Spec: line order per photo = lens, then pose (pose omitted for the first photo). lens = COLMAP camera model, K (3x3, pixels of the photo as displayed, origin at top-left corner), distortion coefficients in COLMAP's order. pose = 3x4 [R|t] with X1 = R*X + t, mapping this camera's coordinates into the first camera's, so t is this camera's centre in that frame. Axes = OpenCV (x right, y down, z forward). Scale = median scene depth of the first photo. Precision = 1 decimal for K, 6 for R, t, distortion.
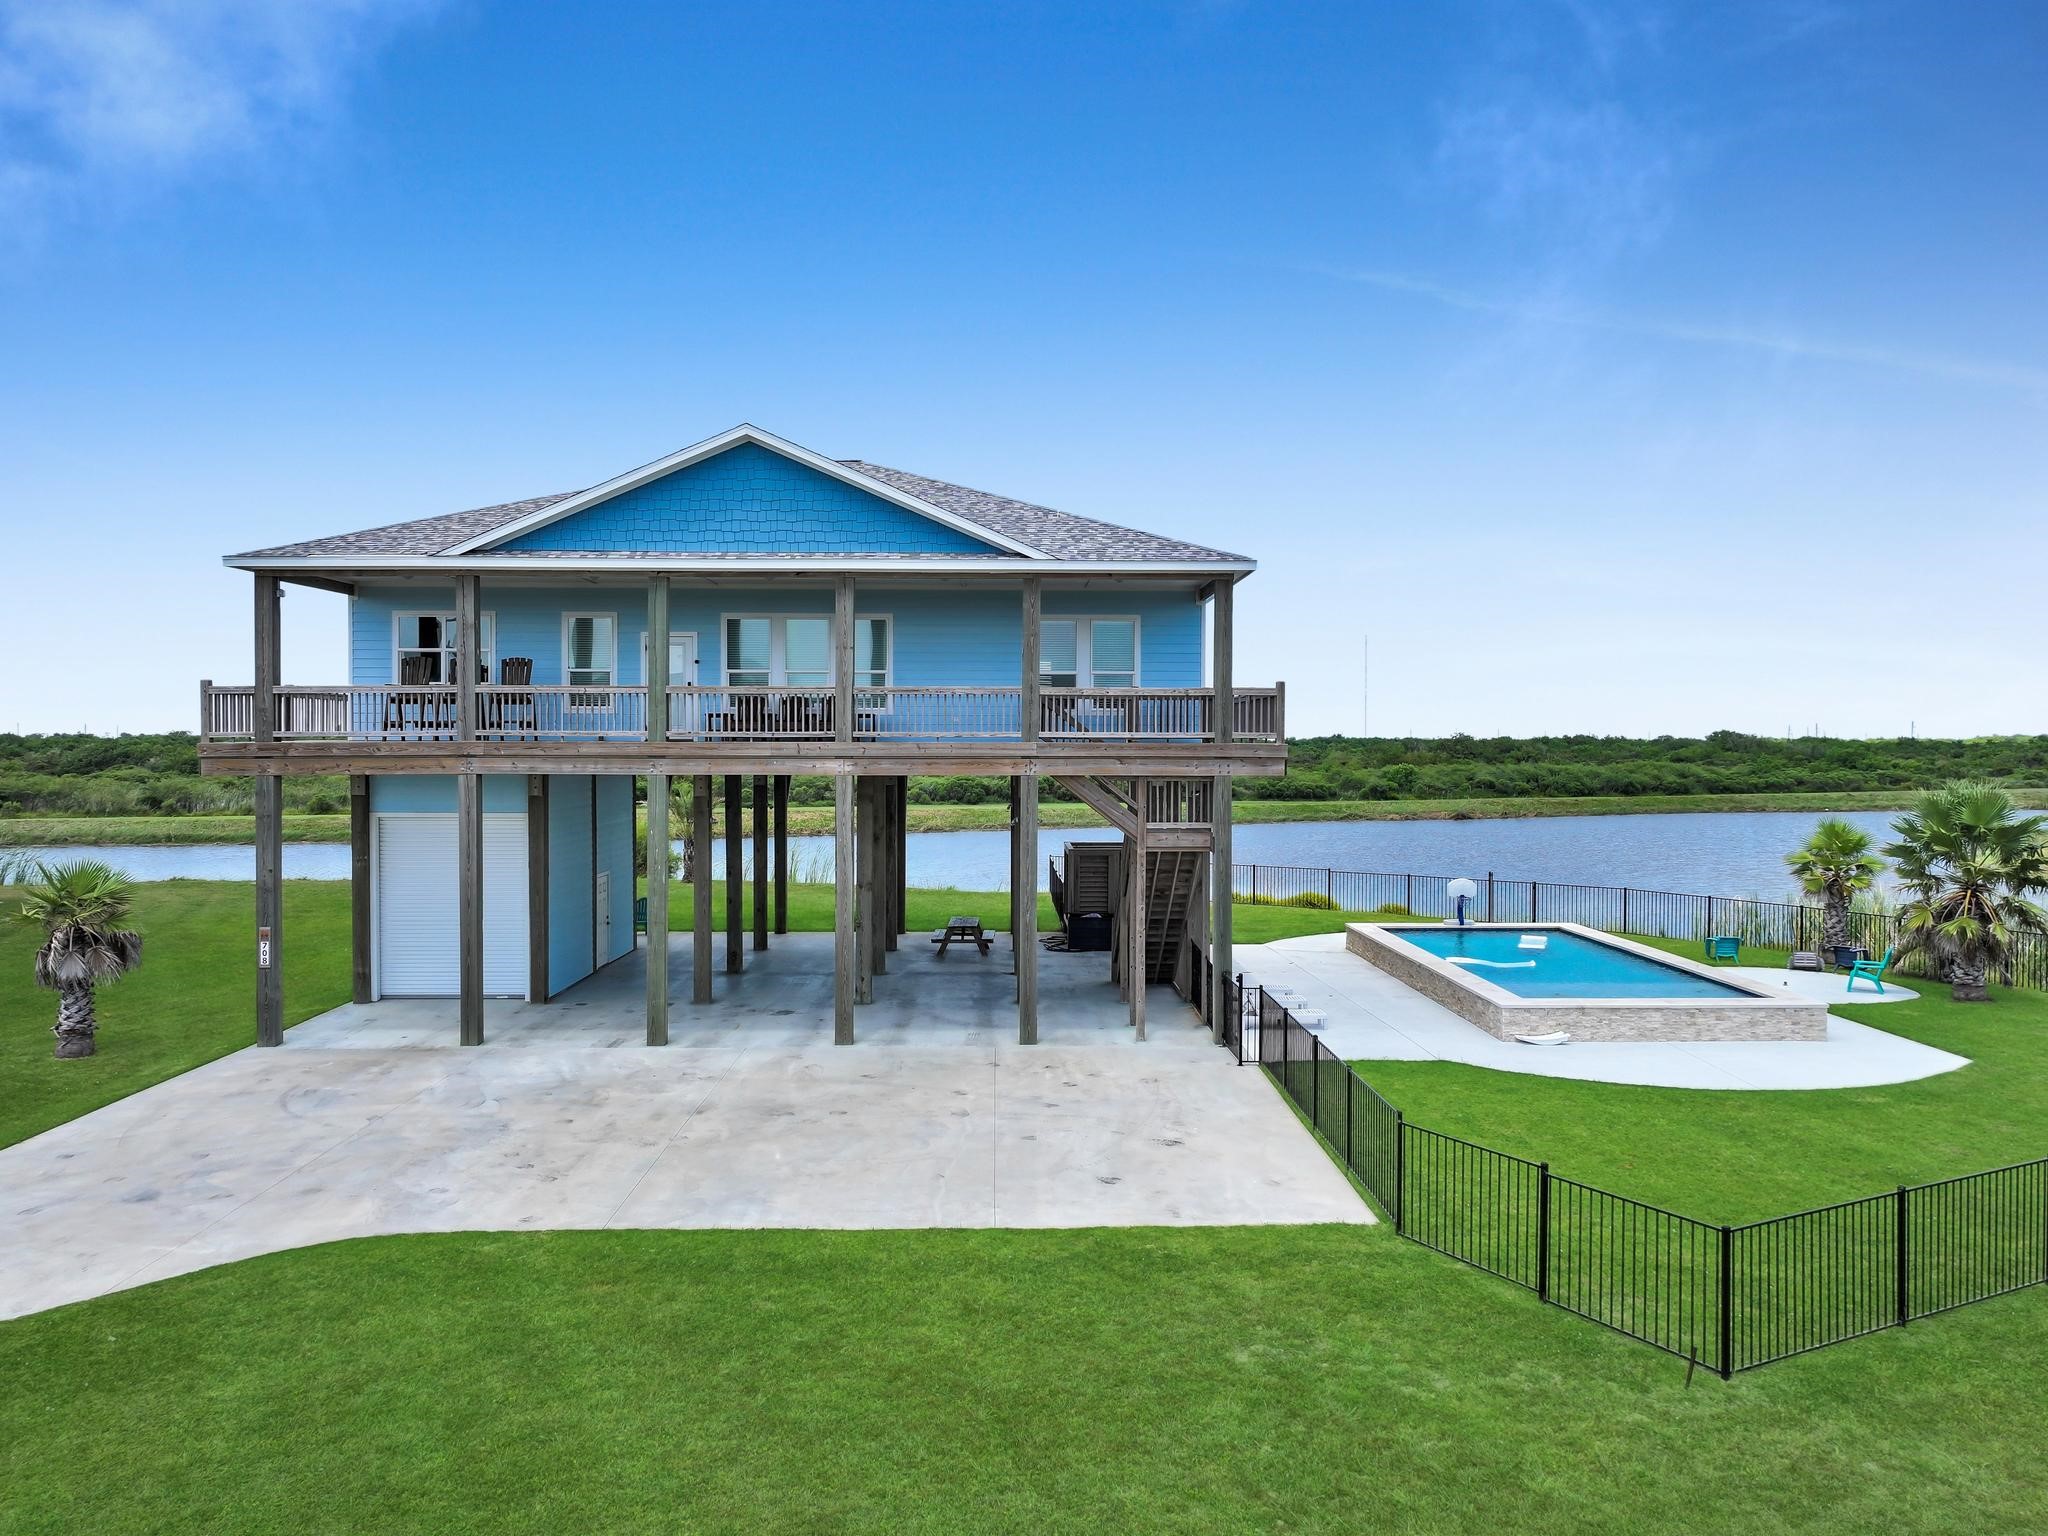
lens RADIAL K [[1454.7, 0, 1023.0], [0, 1454.7, 752.3], [0, 0, 1]] dist [-0.001278, 0.010221]
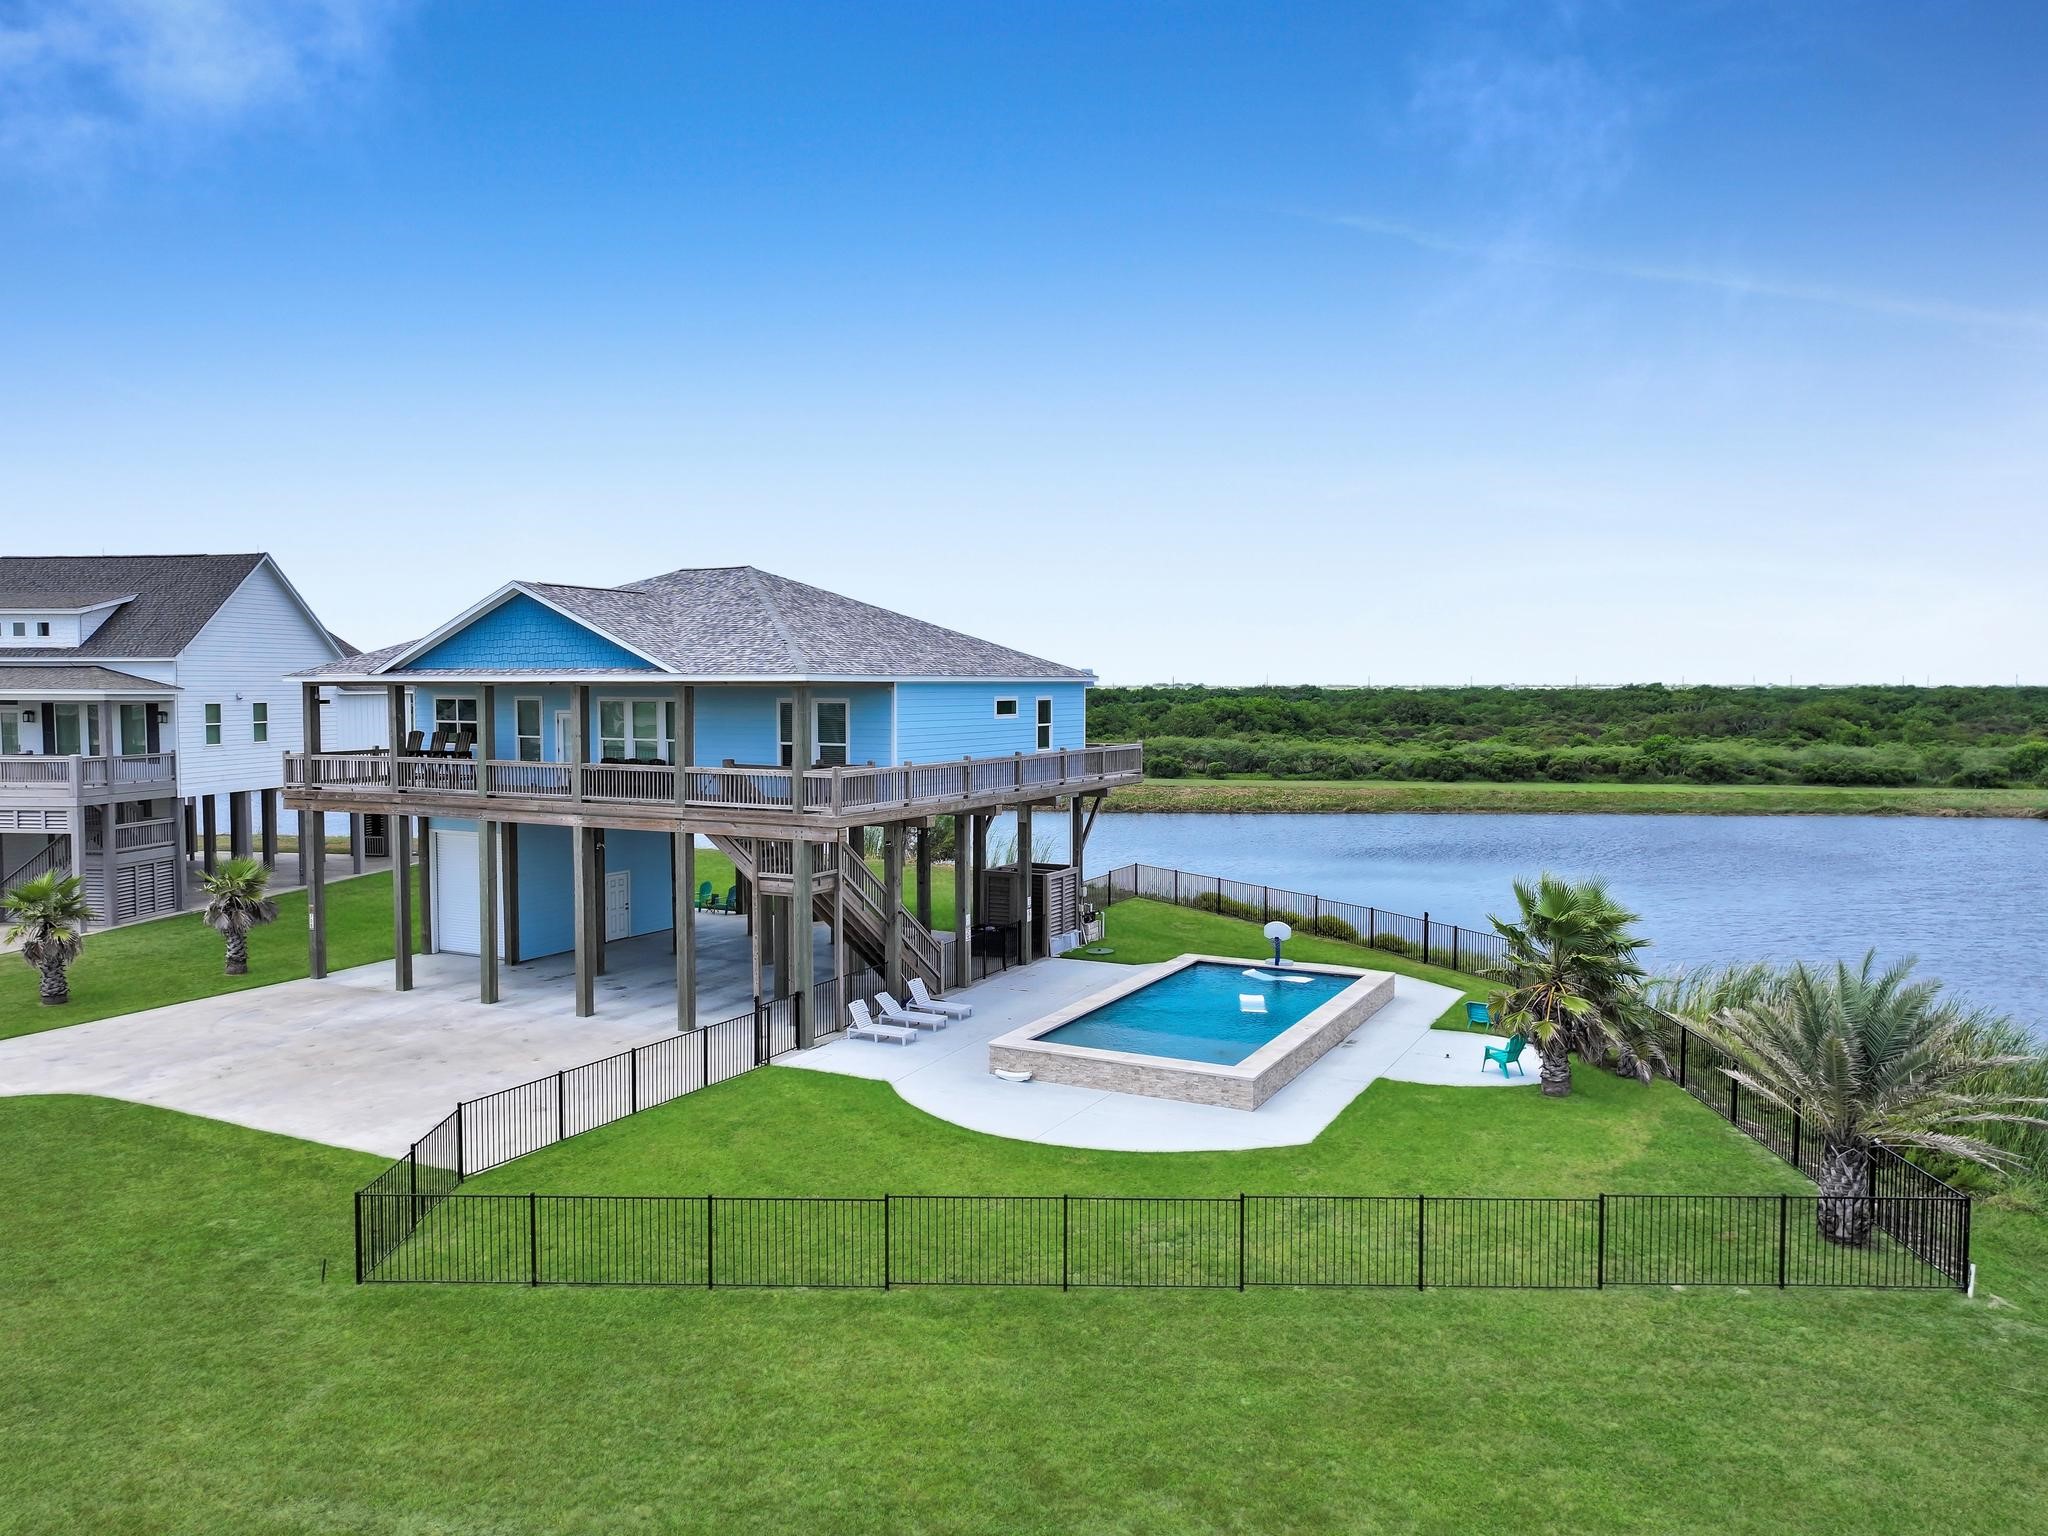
lens RADIAL K [[1454.7, 0, 1022.1], [0, 1454.7, 760.0], [0, 0, 1]] dist [-0.001278, 0.010221]
pose [[0.875931, 0.023698, -0.481854, 0.919874], [-0.002394, 0.998994, 0.044779, -0.111219], [0.482431, -0.038070, 0.875106, -0.021132]]
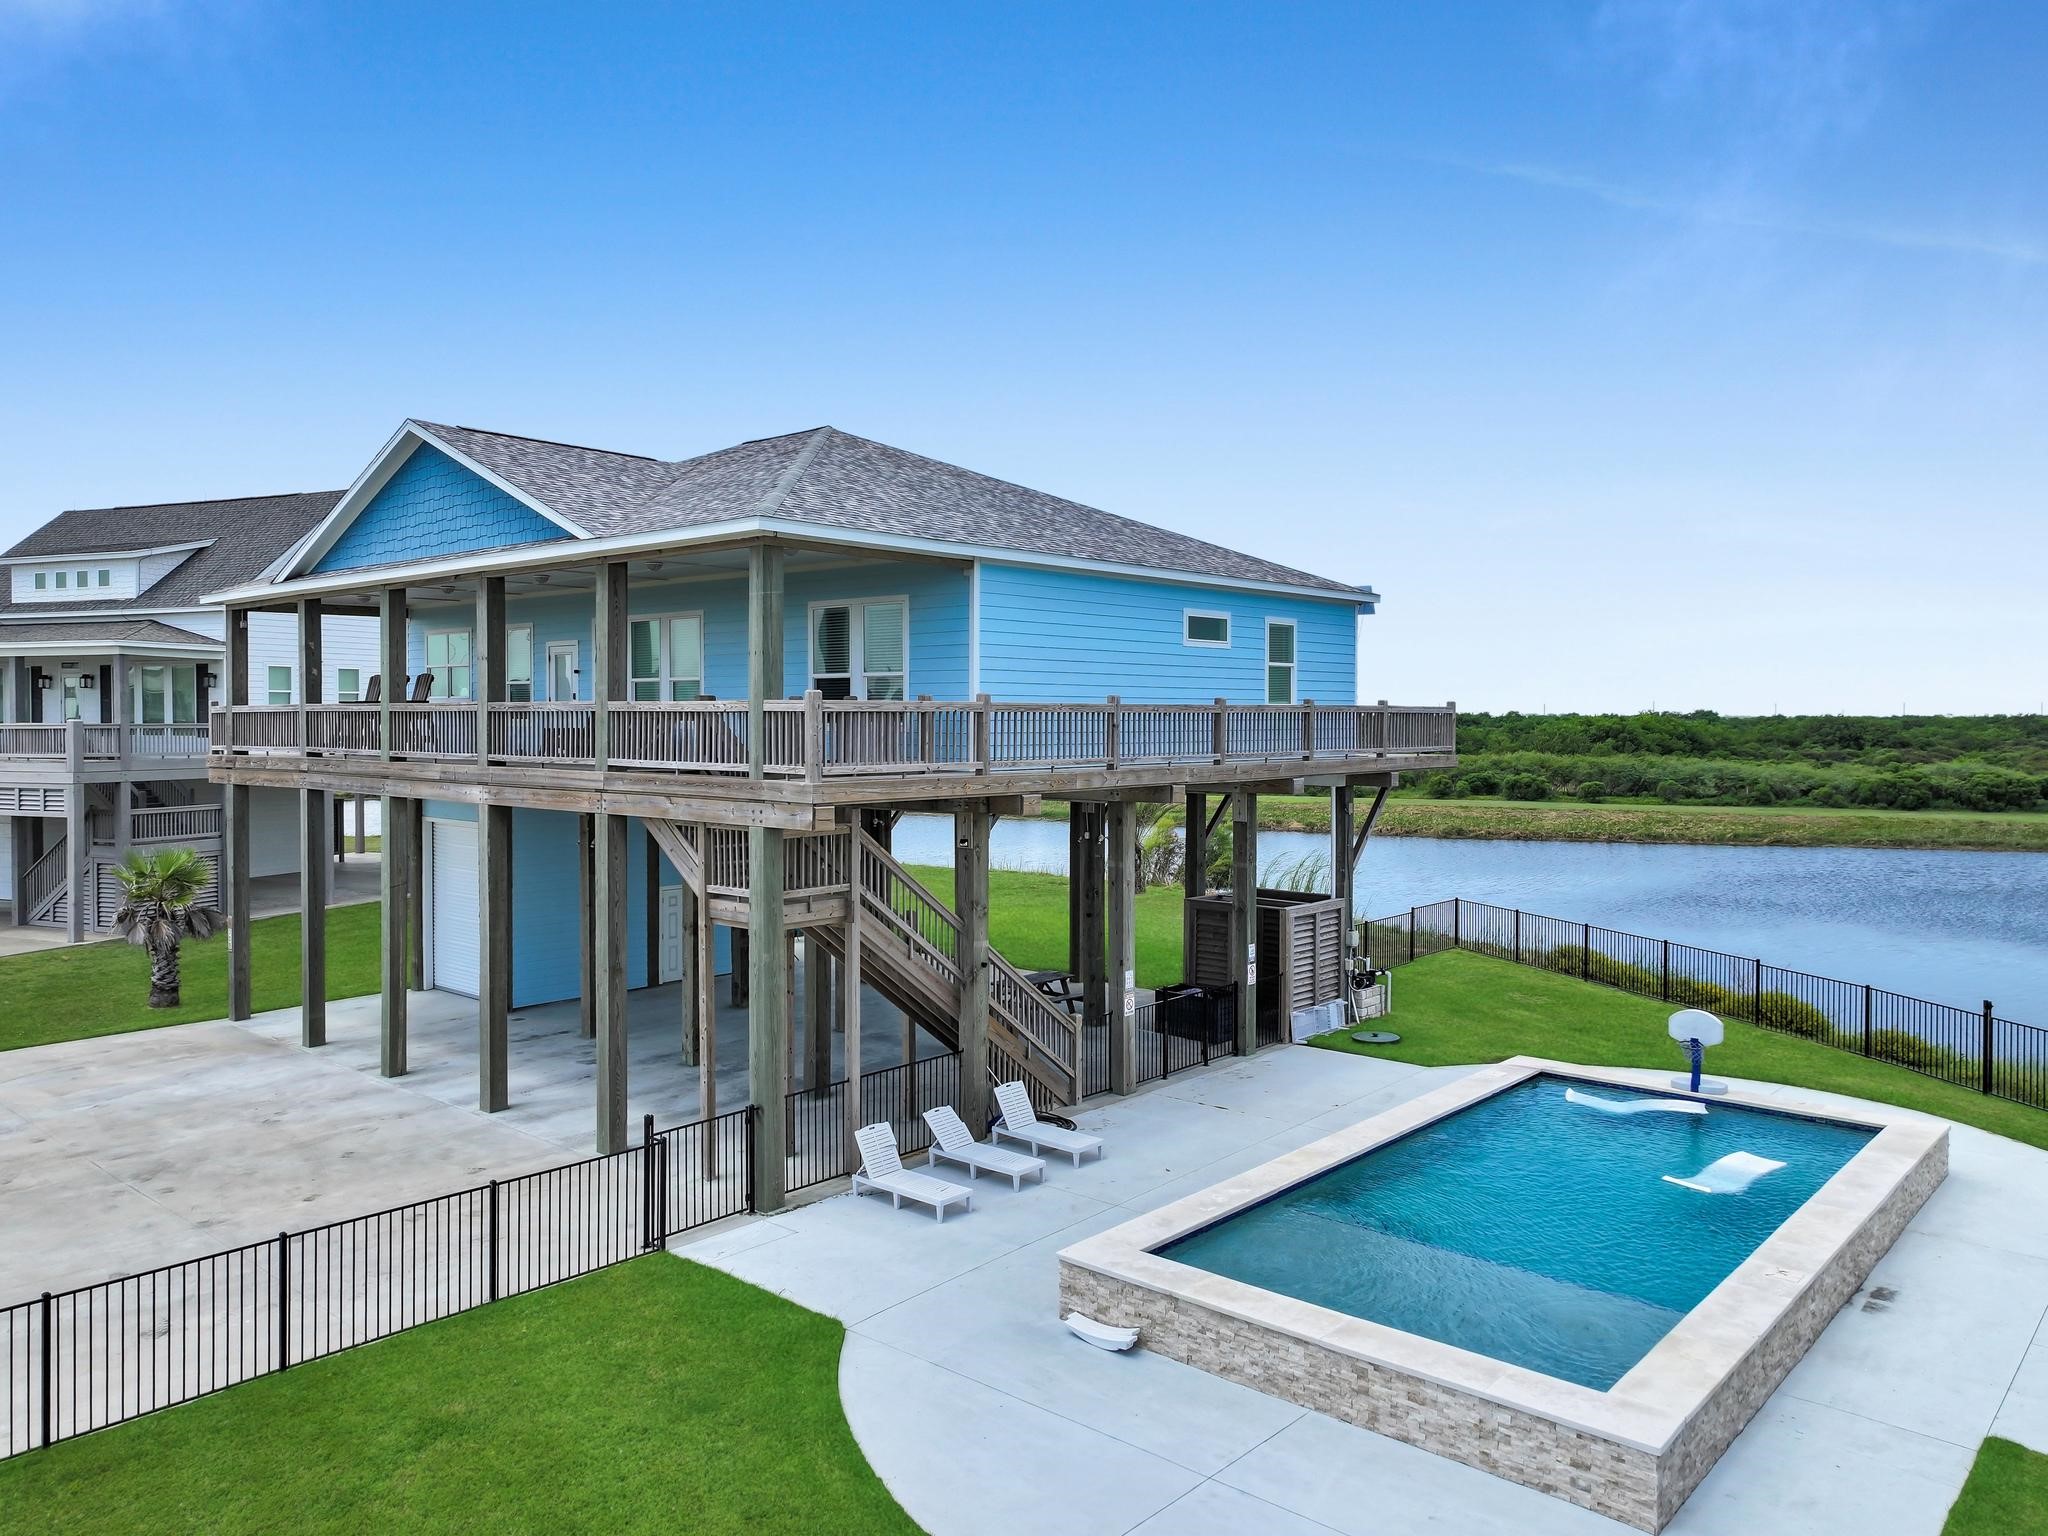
lens RADIAL K [[1454.7, 0, 1020.9], [0, 1454.7, 735.9], [0, 0, 1]] dist [-0.001278, 0.010221]
pose [[0.734001, 0.009004, -0.679089, 0.701921], [-0.005372, 0.999958, 0.007452, -0.033103], [0.679127, -0.001822, 0.734018, 0.570593]]
